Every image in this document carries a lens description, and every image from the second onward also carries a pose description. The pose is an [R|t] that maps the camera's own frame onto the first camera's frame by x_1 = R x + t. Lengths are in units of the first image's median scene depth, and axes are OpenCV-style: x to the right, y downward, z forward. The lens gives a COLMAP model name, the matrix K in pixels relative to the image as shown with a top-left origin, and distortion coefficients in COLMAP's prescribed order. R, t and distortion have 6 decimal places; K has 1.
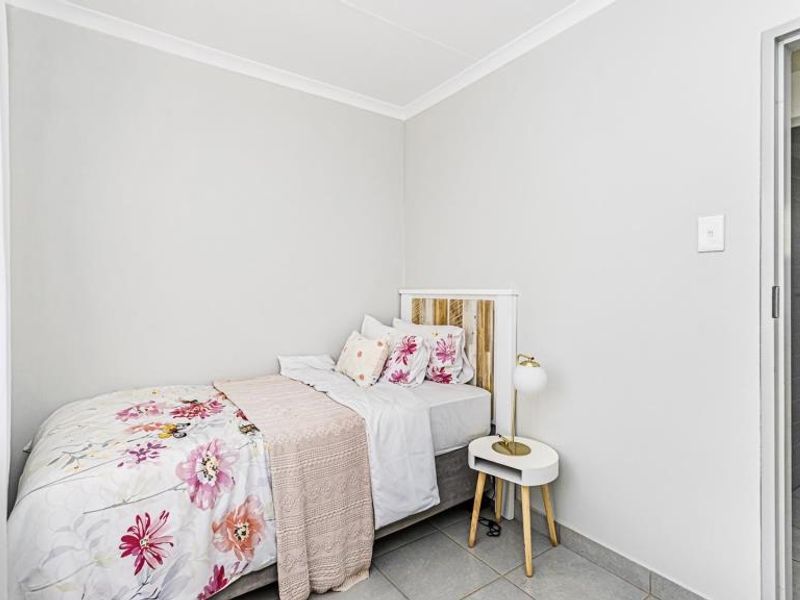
lens RADIAL K [[421.0, 0, 400.2], [0, 421.0, 291.7], [0, 0, 1]] dist [0.002083, 0.000314]
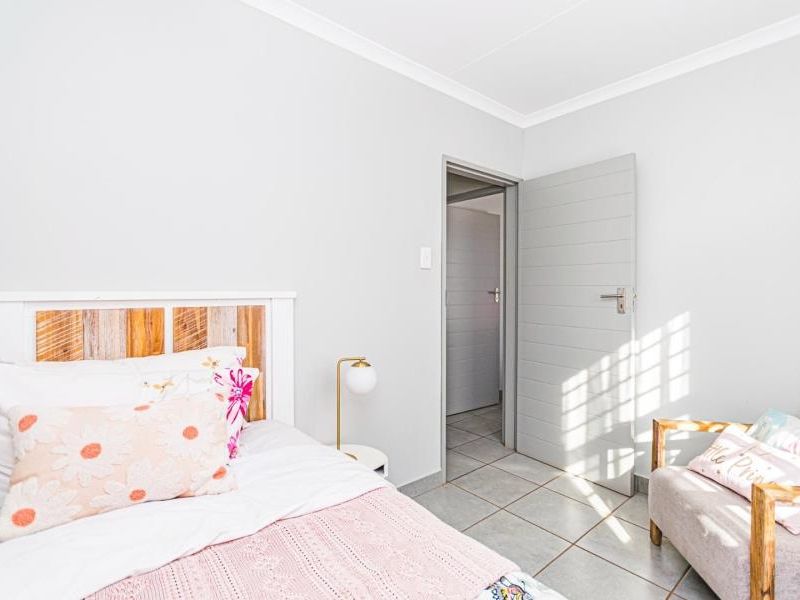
lens RADIAL K [[401.6, 0, 418.0], [0, 401.6, 298.8], [0, 0, 1]] dist [0.000726, 0.000030]
pose [[-0.107513, -0.018027, 0.994040, -0.512249], [0.002700, 0.999827, 0.018424, -0.004322], [-0.994200, 0.004665, -0.107446, 0.737101]]
